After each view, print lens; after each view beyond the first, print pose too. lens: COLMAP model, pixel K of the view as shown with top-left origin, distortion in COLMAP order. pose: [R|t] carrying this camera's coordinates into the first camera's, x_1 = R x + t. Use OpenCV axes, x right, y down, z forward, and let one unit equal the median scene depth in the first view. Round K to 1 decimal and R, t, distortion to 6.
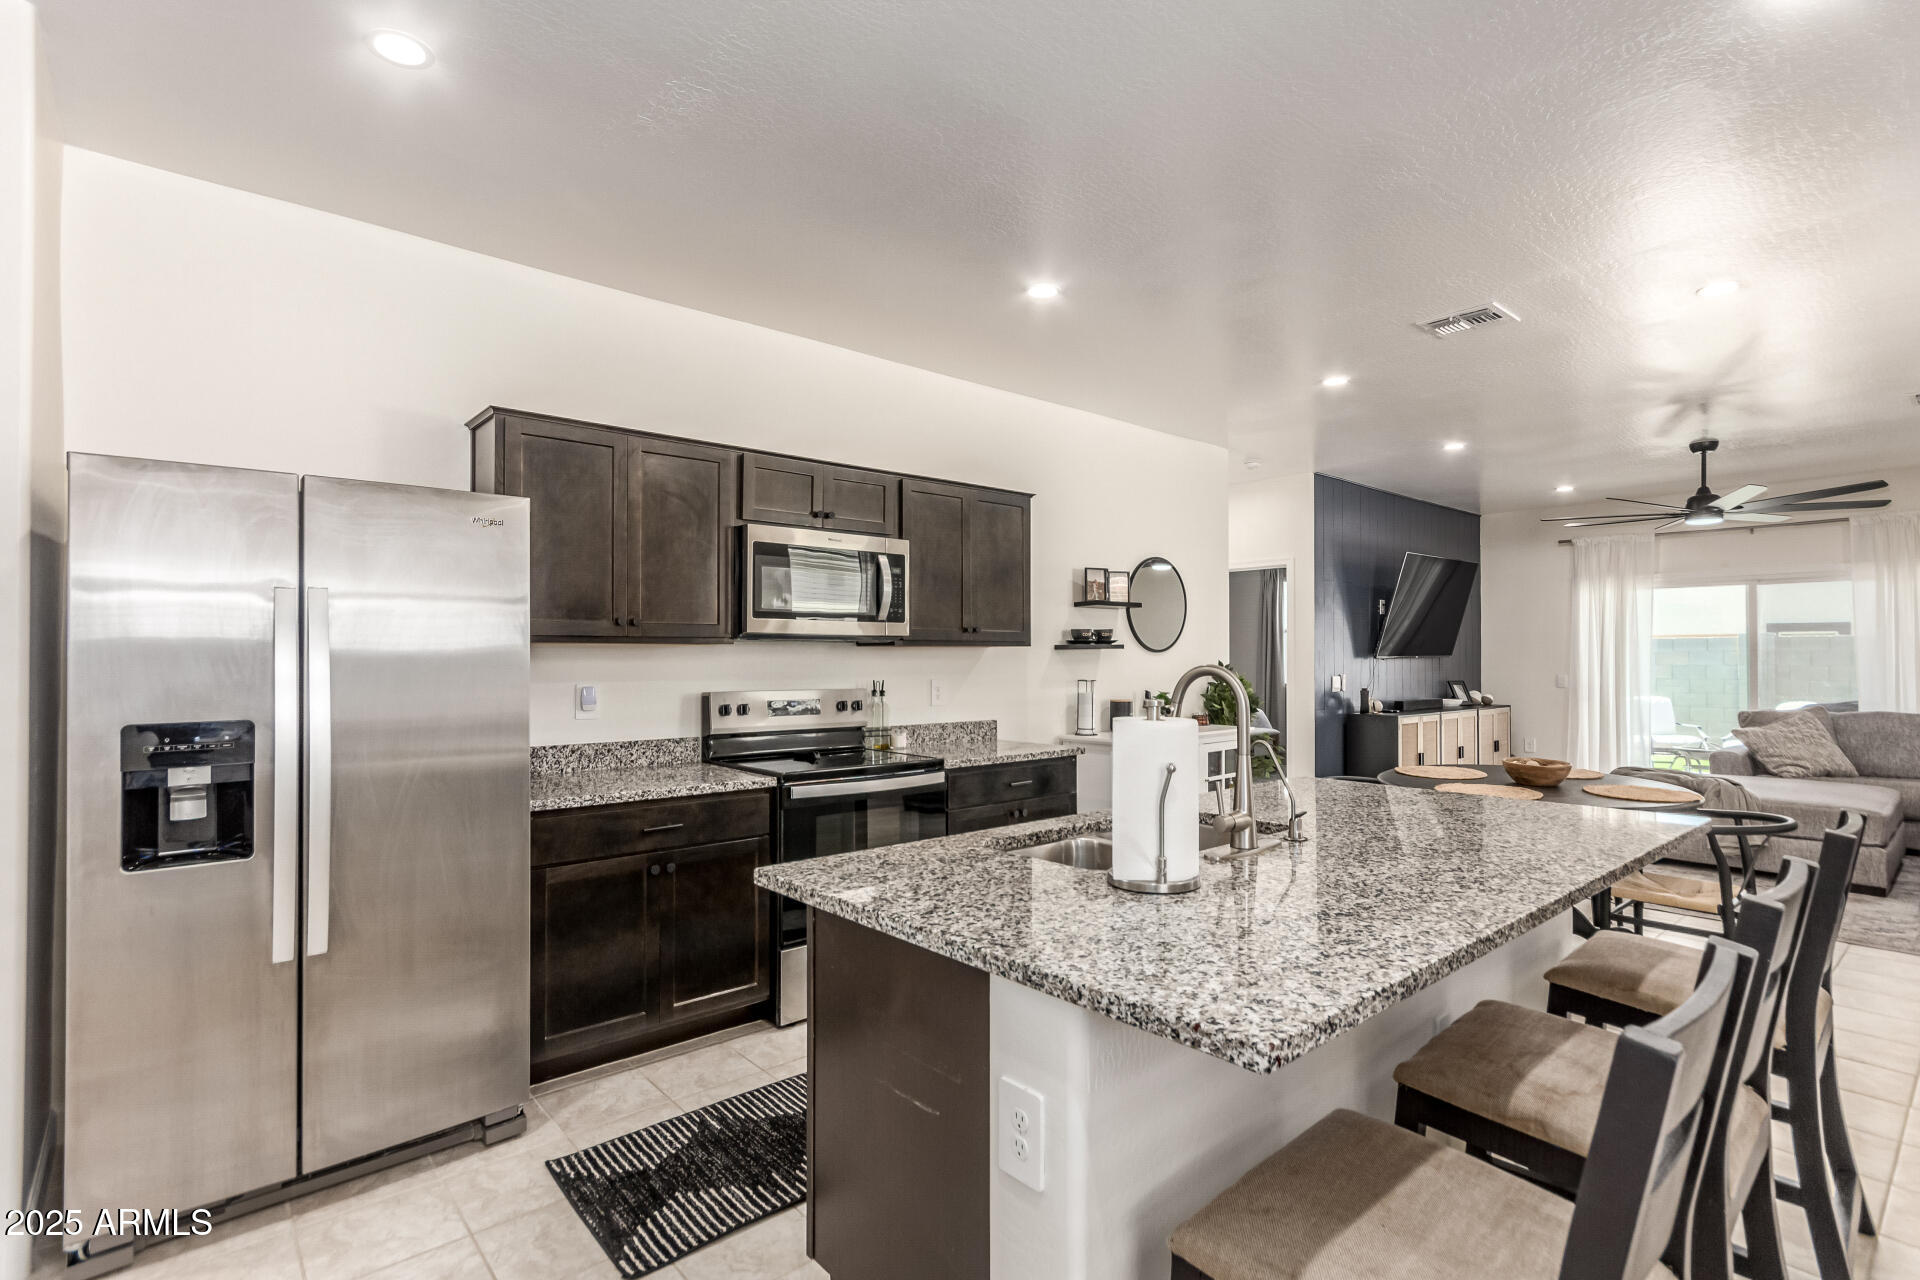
lens RADIAL K [[905.5, 0, 956.0], [0, 905.5, 647.9], [0, 0, 1]] dist [0.000155, 0.000314]
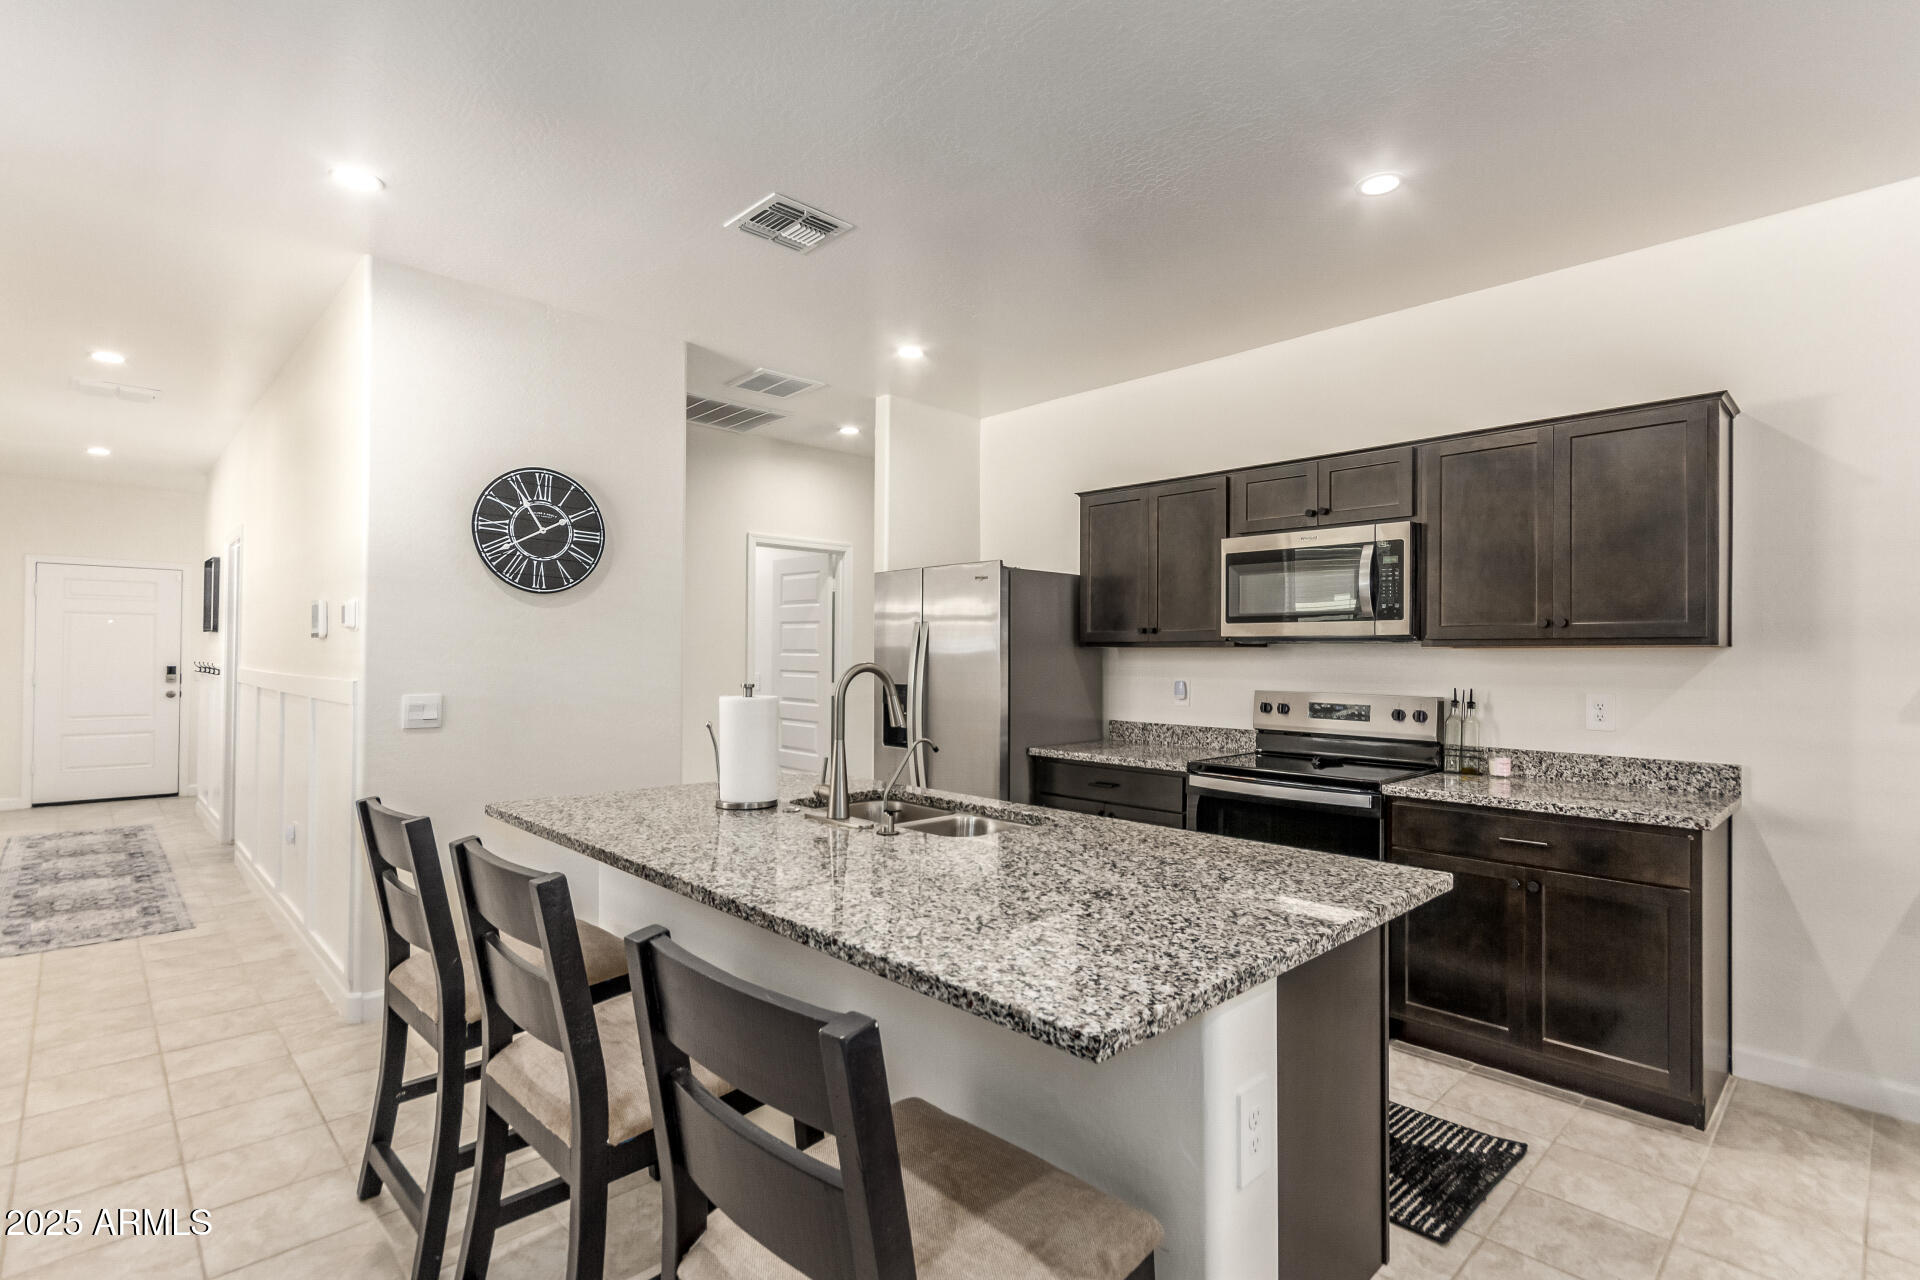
lens RADIAL K [[905.5, 0, 966.4], [0, 905.5, 627.6], [0, 0, 1]] dist [0.000155, 0.000314]
pose [[0.051474, -0.031617, -0.998174, 0.774765], [0.002135, 0.999500, -0.031549, 0.006095], [0.998672, -0.000507, 0.051516, 0.557866]]
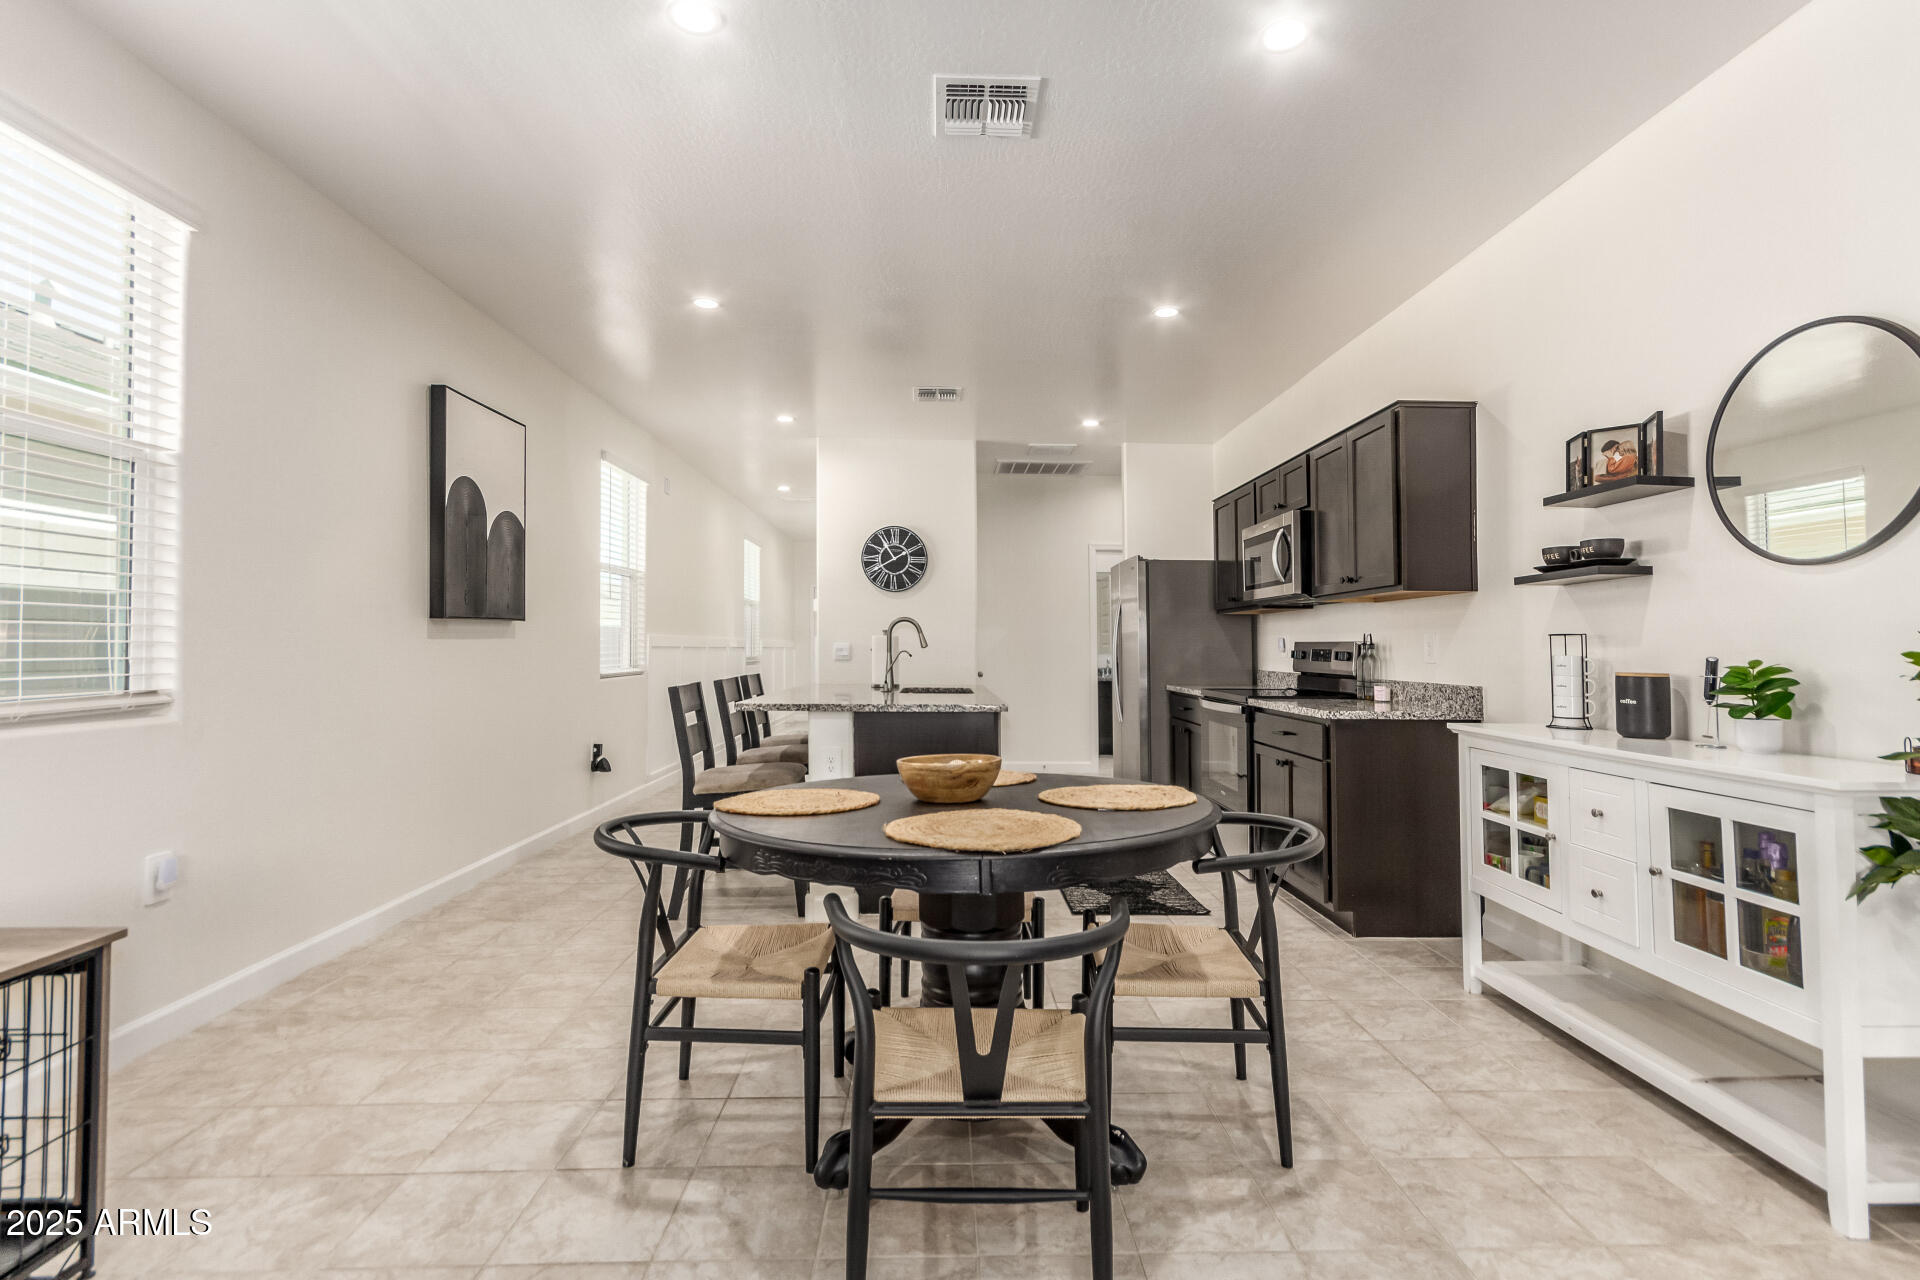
lens RADIAL K [[905.5, 0, 951.2], [0, 905.5, 605.8], [0, 0, 1]] dist [0.000155, 0.000314]
pose [[-0.642783, -0.042842, -0.764849, 1.120259], [-0.001651, 0.998510, -0.054543, 0.066916], [0.766046, -0.033796, -0.641896, 1.424340]]
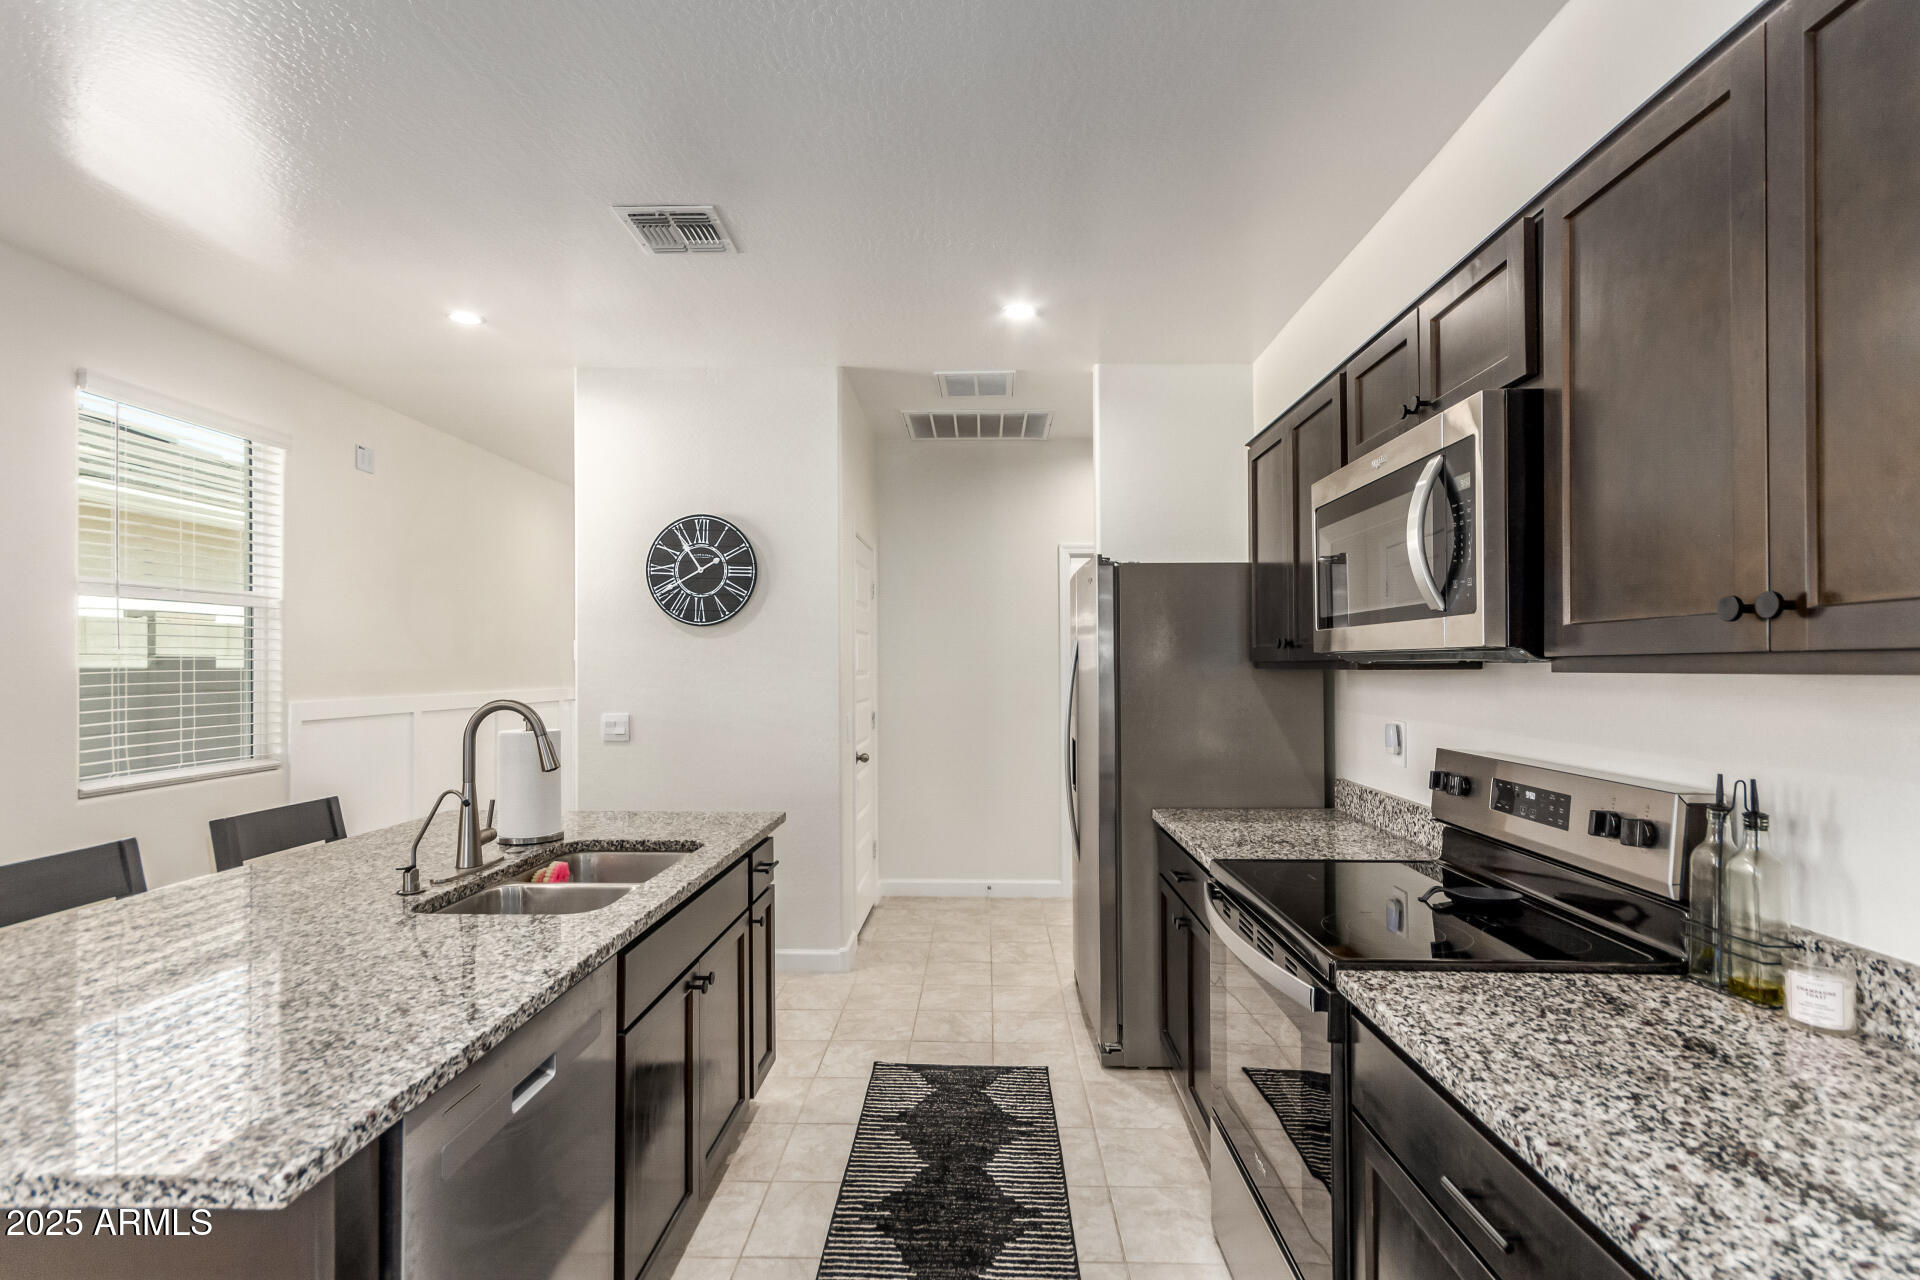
lens RADIAL K [[905.5, 0, 944.1], [0, 905.5, 661.4], [0, 0, 1]] dist [0.000155, 0.000314]
pose [[-0.685045, -0.007695, -0.728460, 0.378380], [0.004671, 0.999877, -0.014954, -0.001978], [0.728486, -0.013647, -0.684925, 1.110498]]
